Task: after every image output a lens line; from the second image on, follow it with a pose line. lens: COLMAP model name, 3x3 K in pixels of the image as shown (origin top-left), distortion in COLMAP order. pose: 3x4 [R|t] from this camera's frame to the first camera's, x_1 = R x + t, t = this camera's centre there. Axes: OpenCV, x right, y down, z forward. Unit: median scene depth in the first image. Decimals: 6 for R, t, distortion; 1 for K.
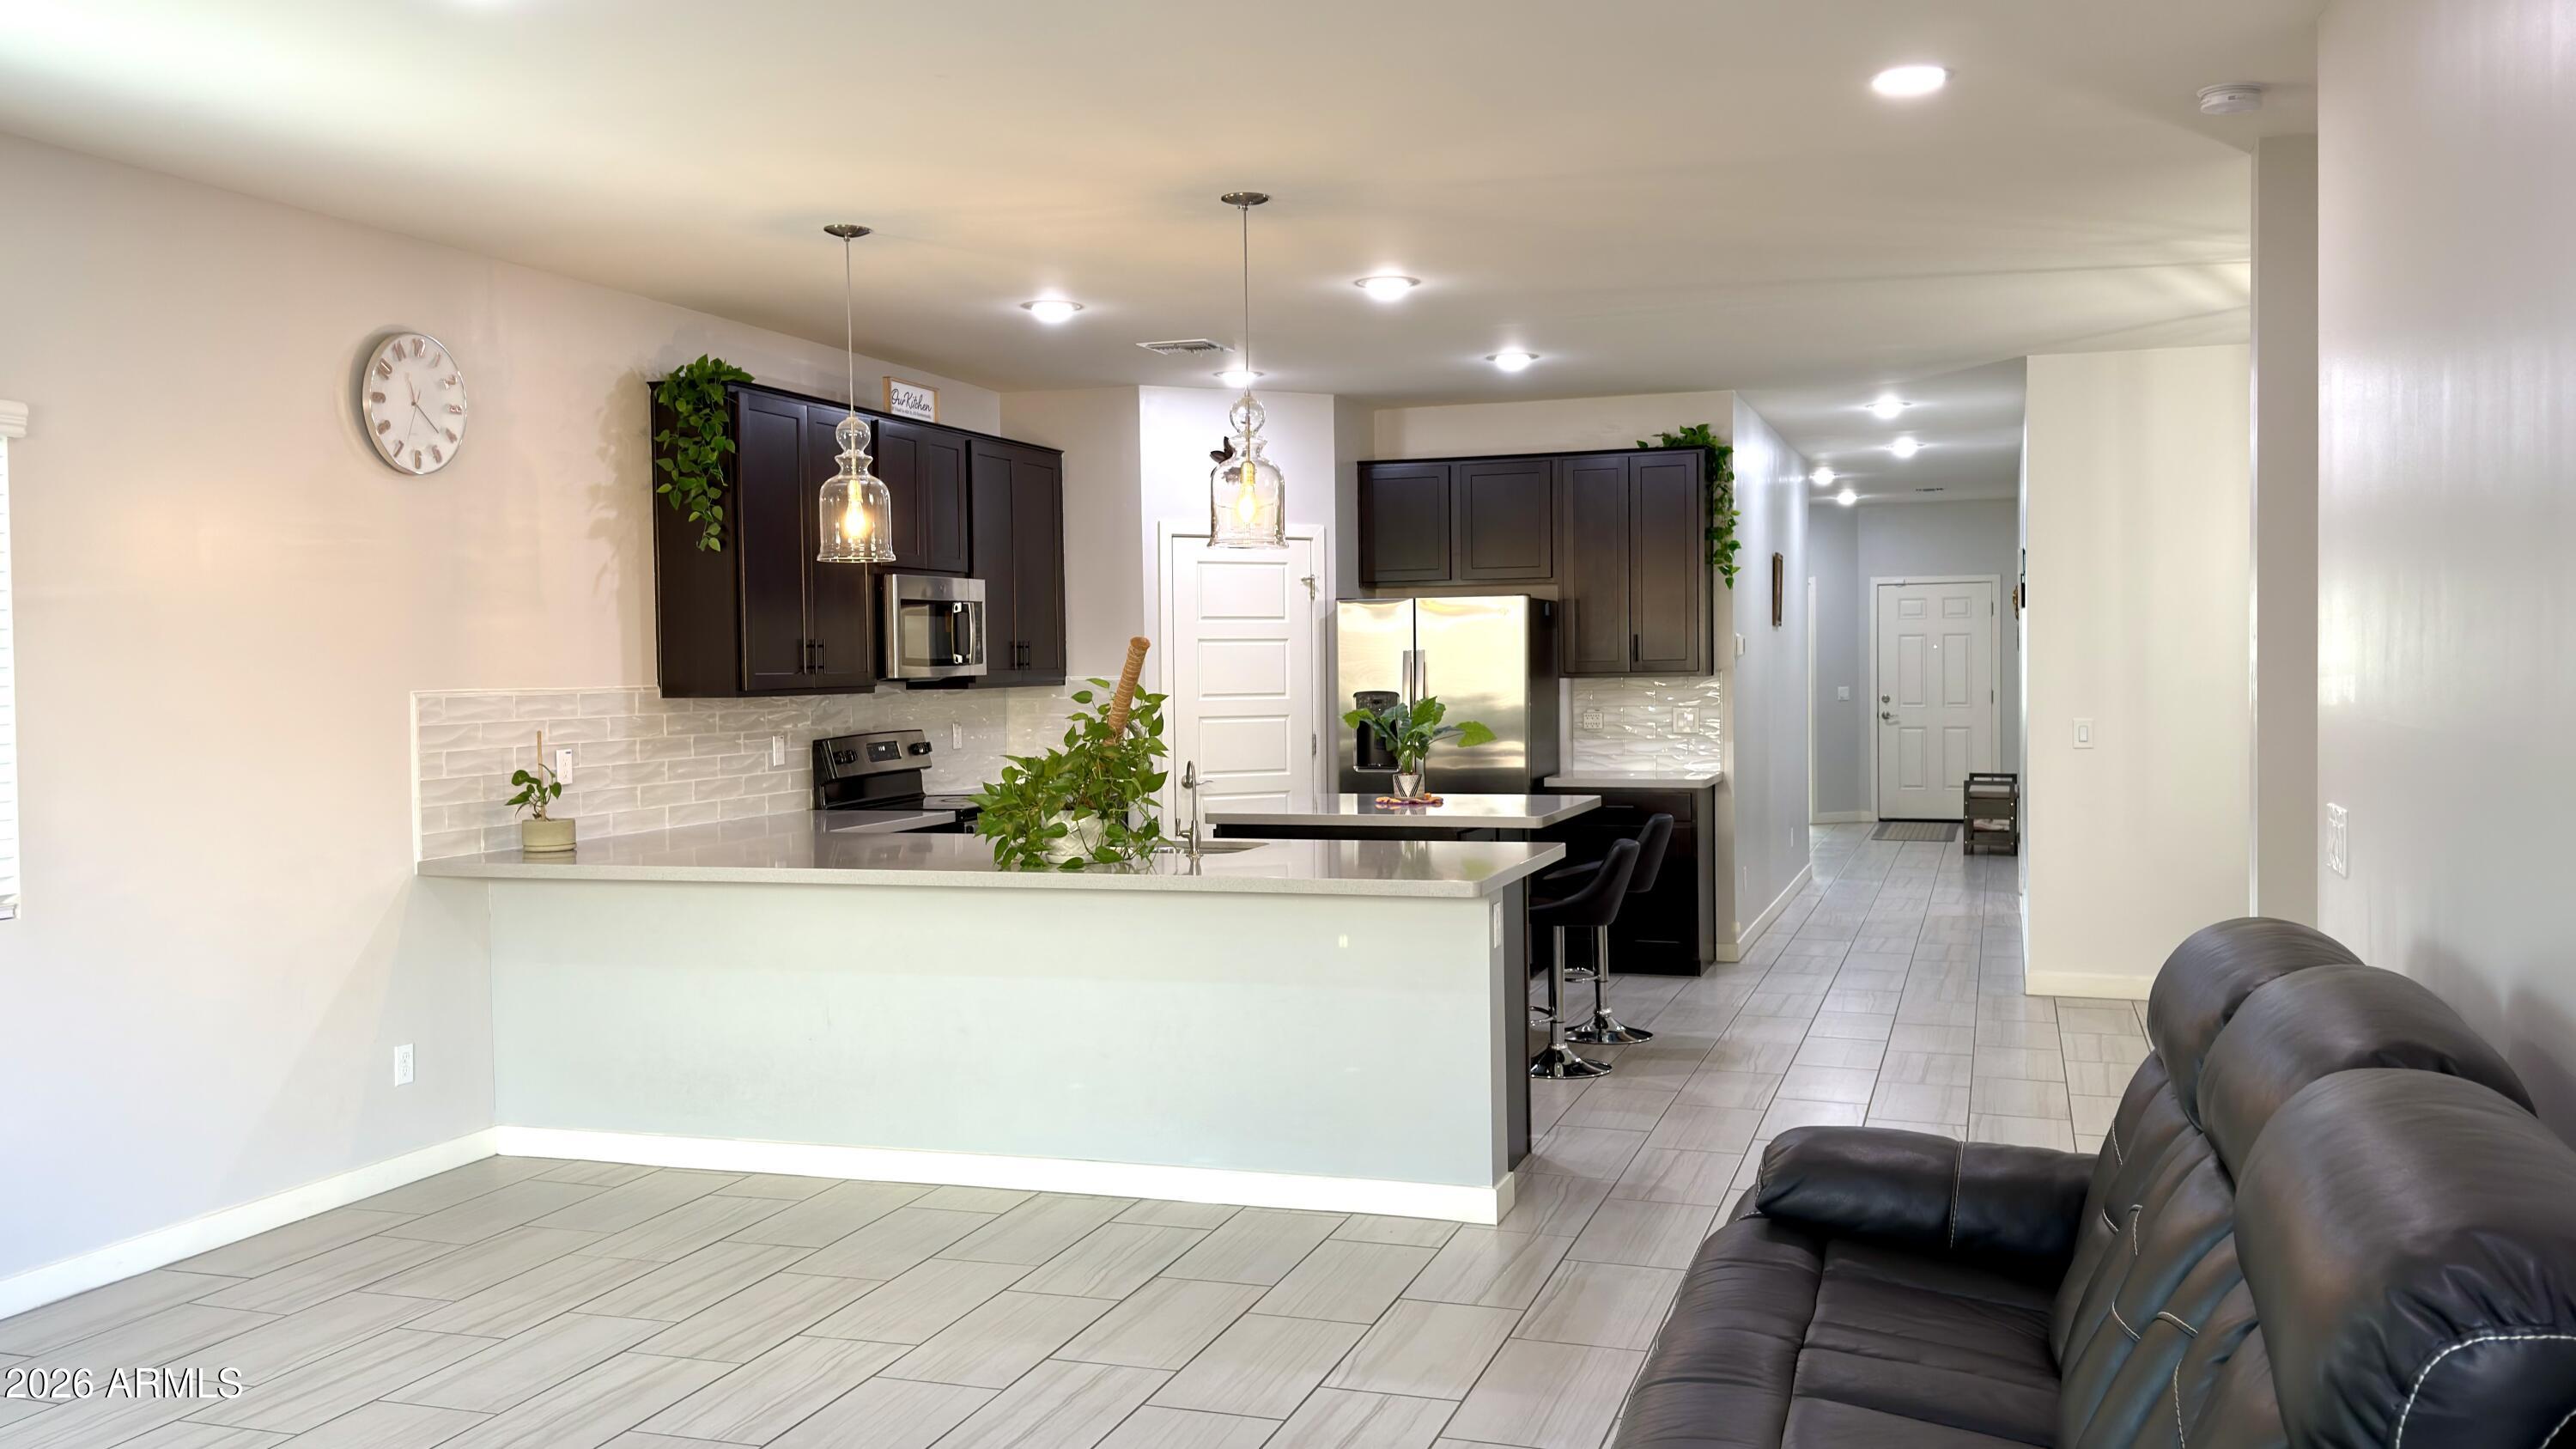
lens RADIAL K [[2116.2, 0, 1288.0], [0, 2116.2, 724.5], [0, 0, 1]] dist [0.173838, -0.357455]
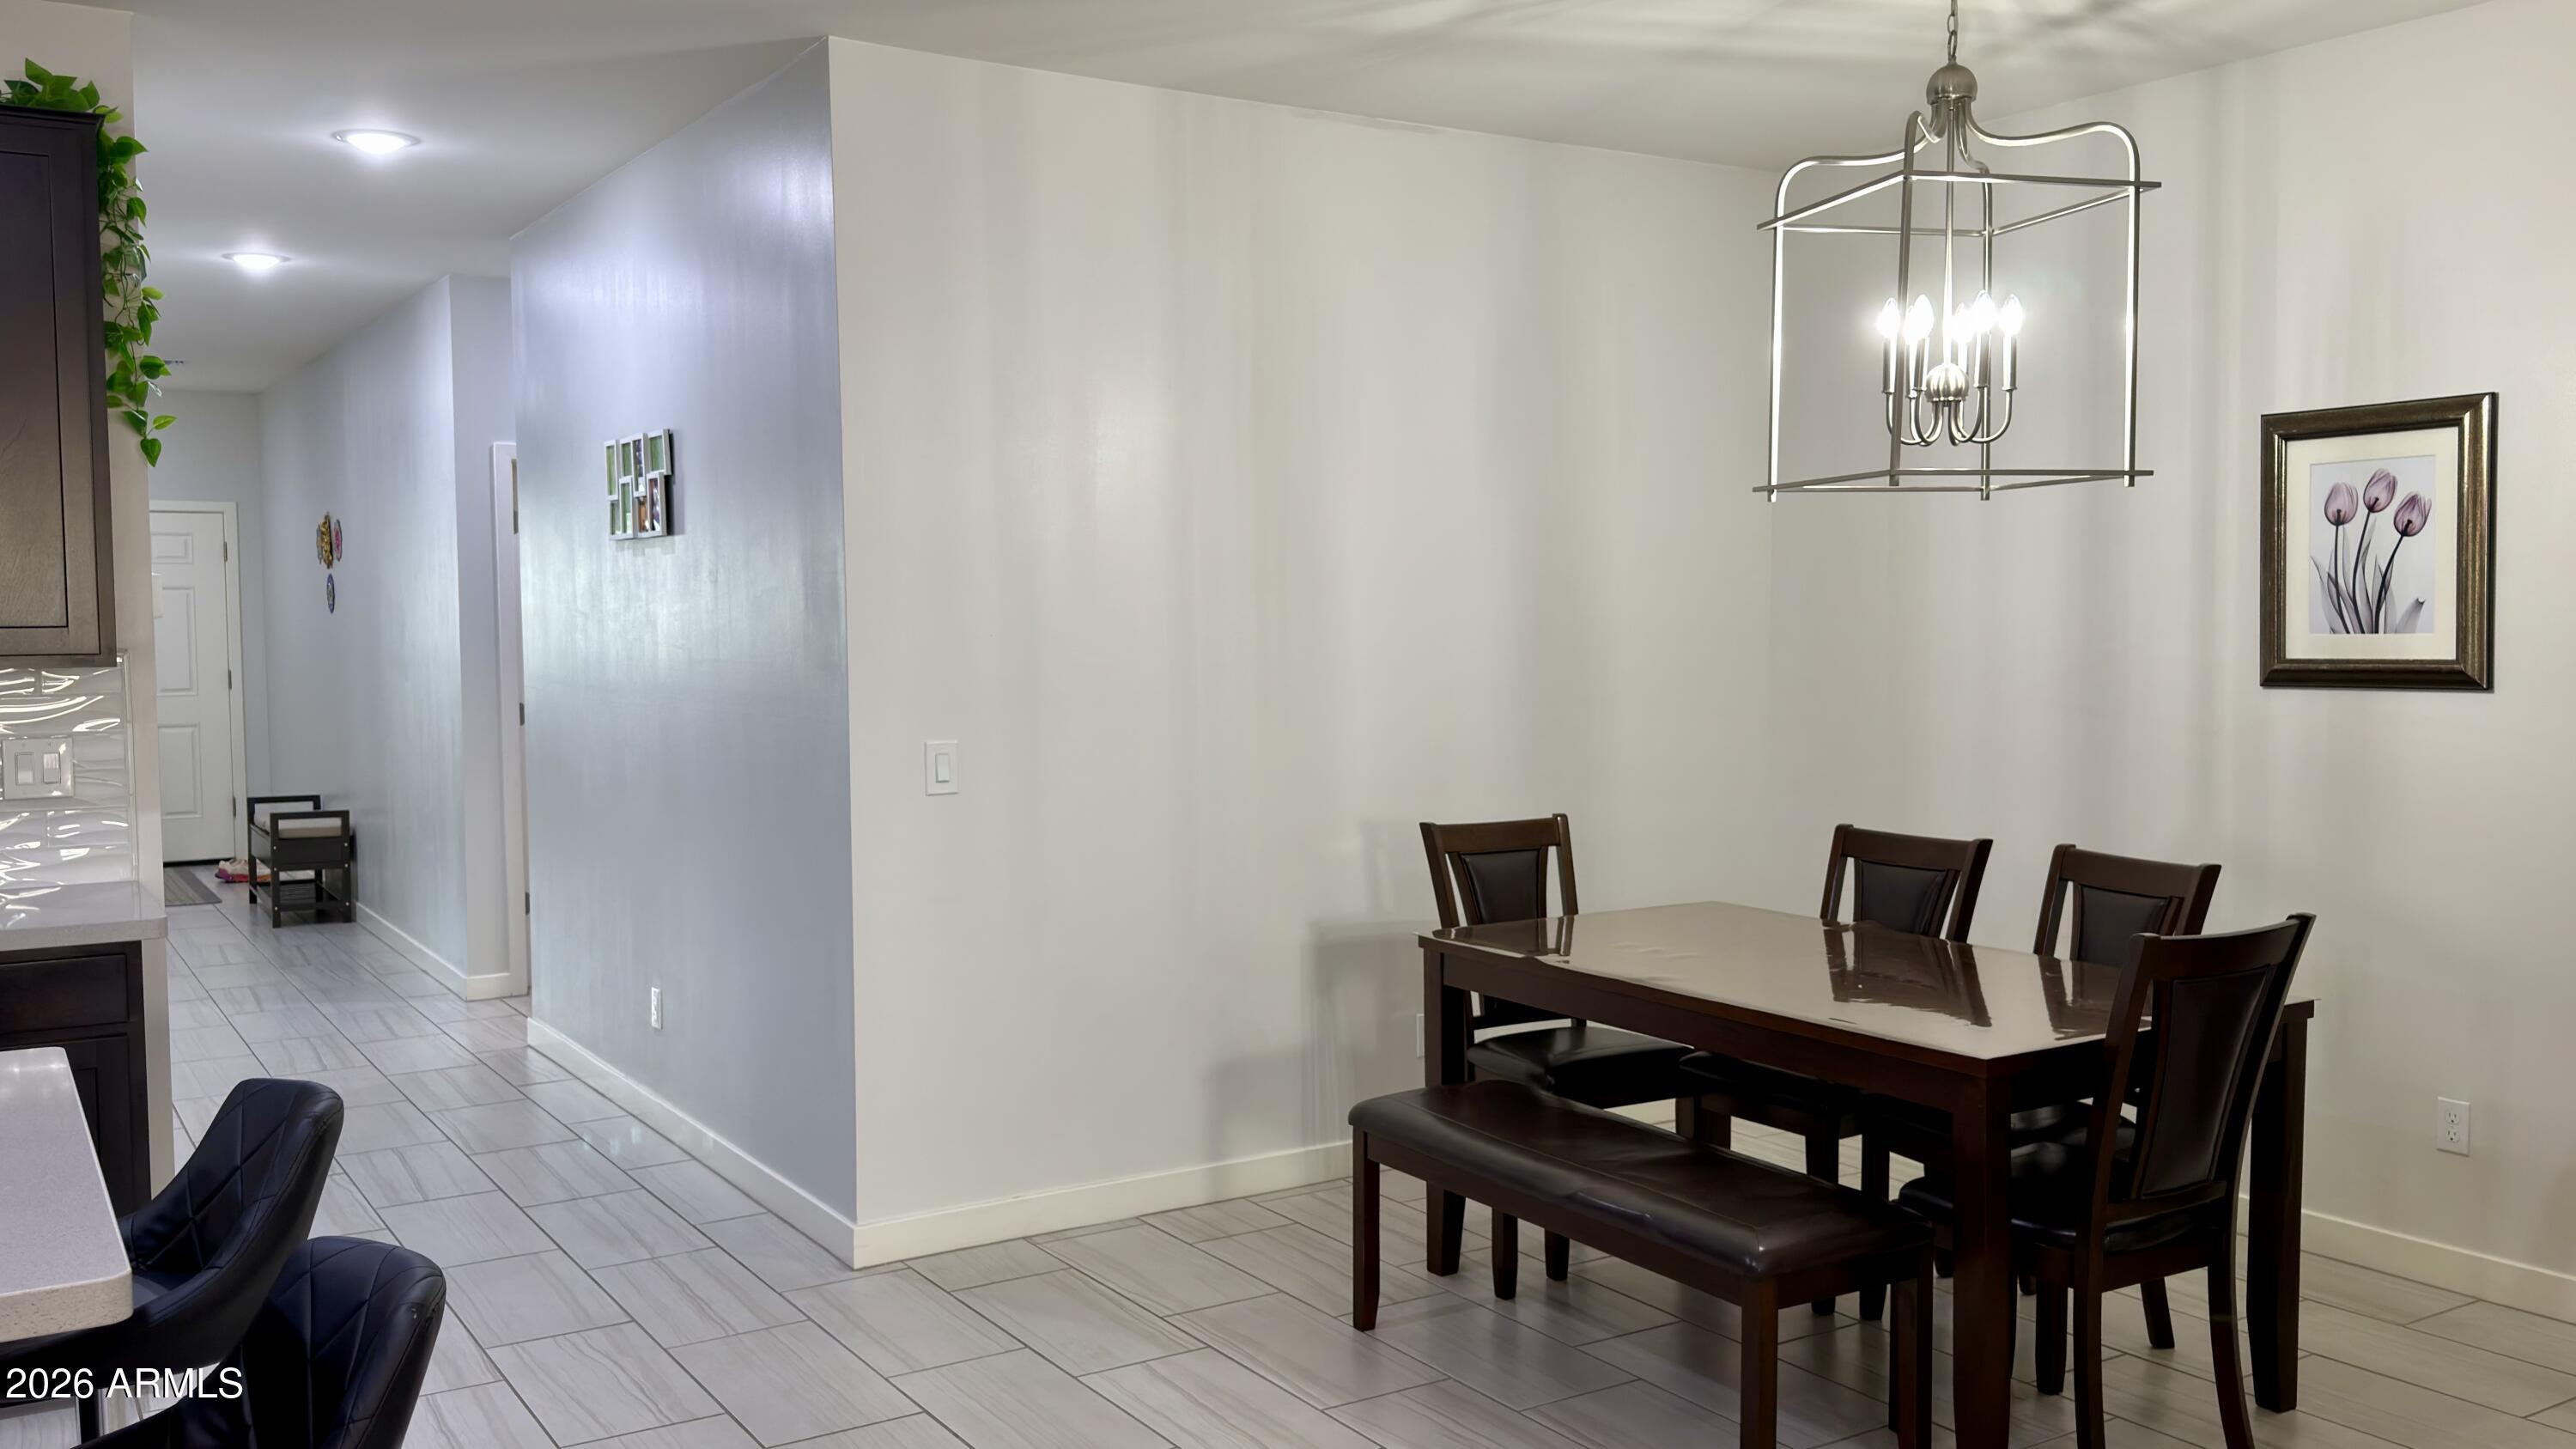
lens RADIAL K [[2071.4, 0, 1288.0], [0, 2071.4, 724.5], [0, 0, 1]] dist [0.181380, -0.323555]
pose [[0.624958, -0.036015, 0.779827, 0.012944], [0.022386, 0.999351, 0.028213, -0.018005], [-0.780337, -0.000175, 0.625359, 0.551698]]
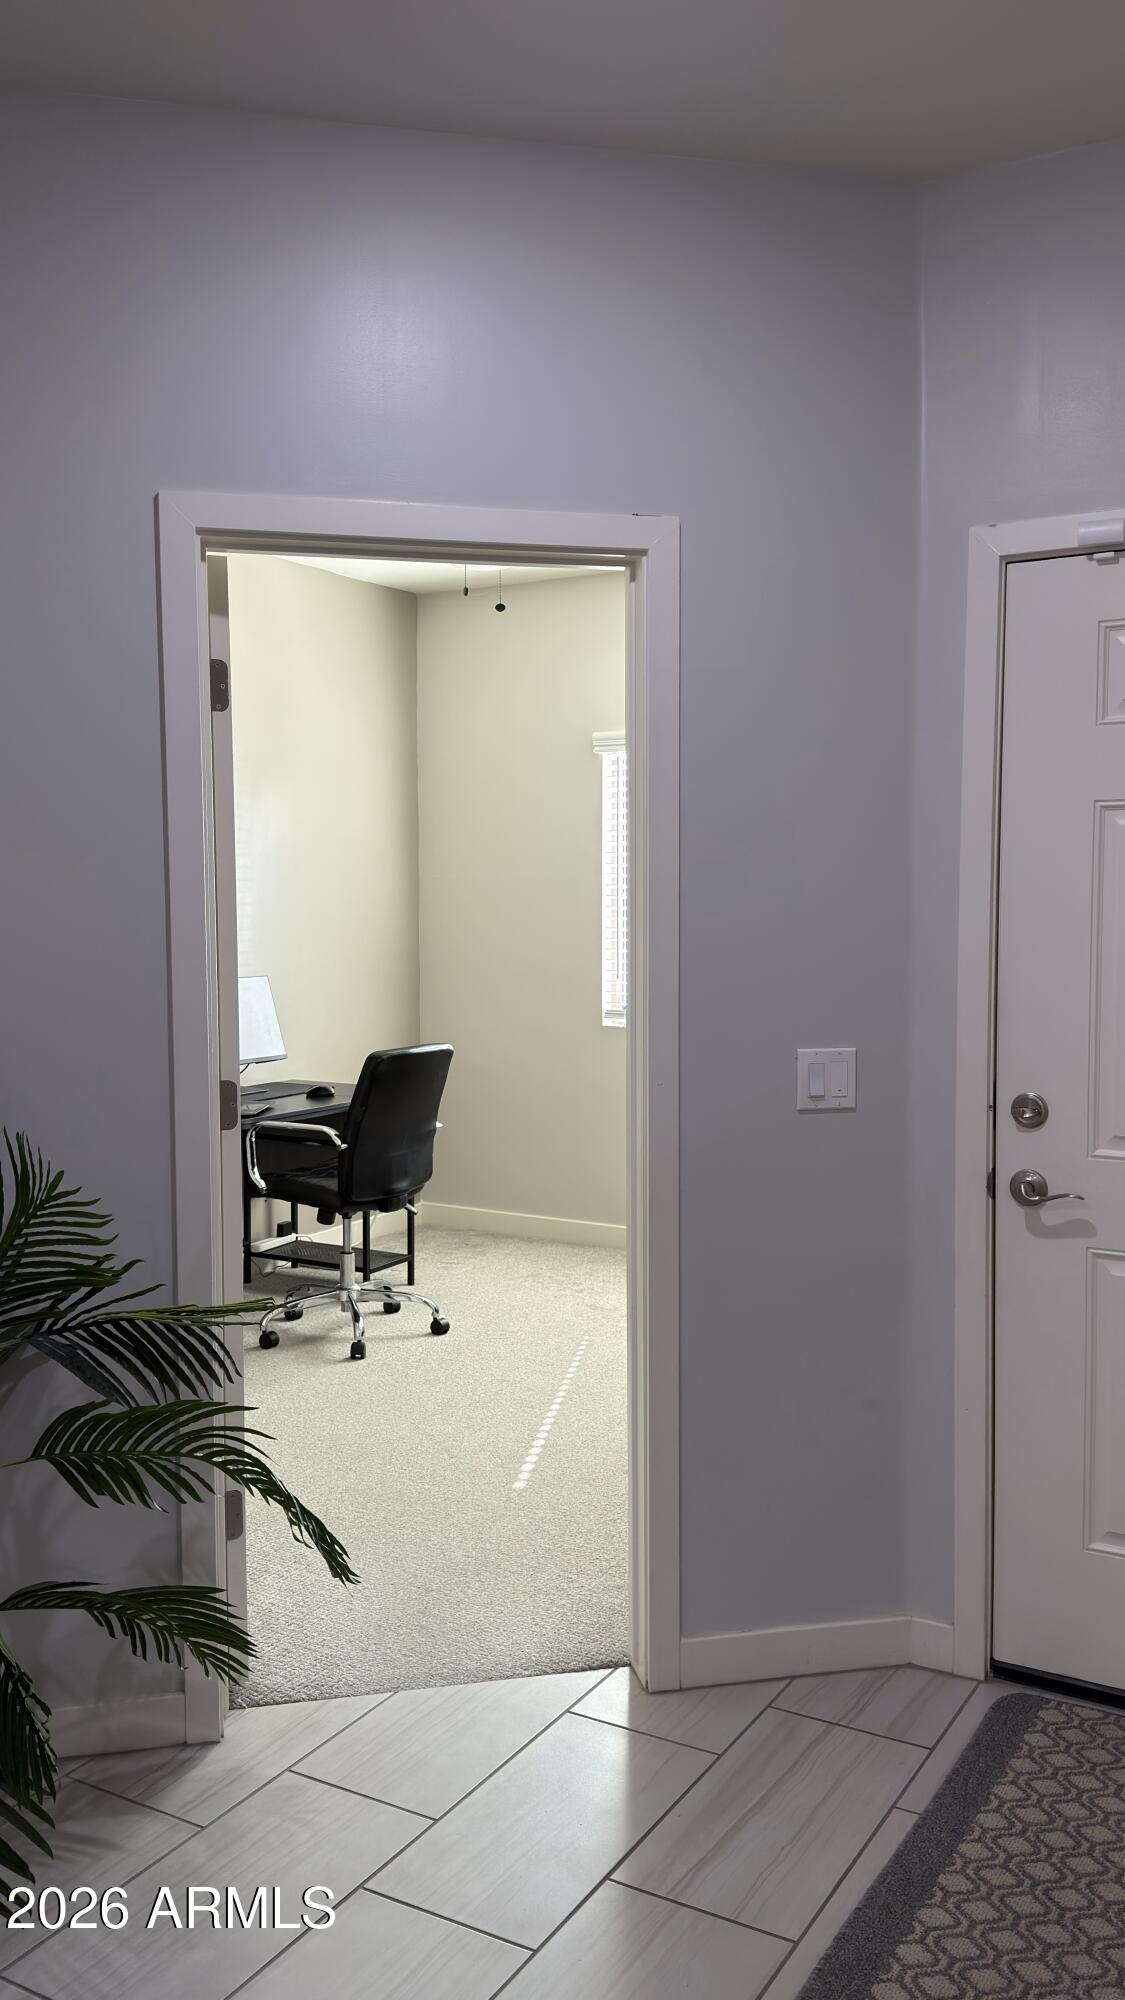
lens RADIAL K [[1608.0, 0, 562.5], [0, 1608.0, 1000.0], [0, 0, 1]] dist [0.181380, -0.323555]
pose [[0.979559, 0.022721, -0.199871, 0.486446], [-0.014200, 0.998932, 0.043965, -0.053522], [0.200657, -0.040228, 0.978835, 1.524018]]
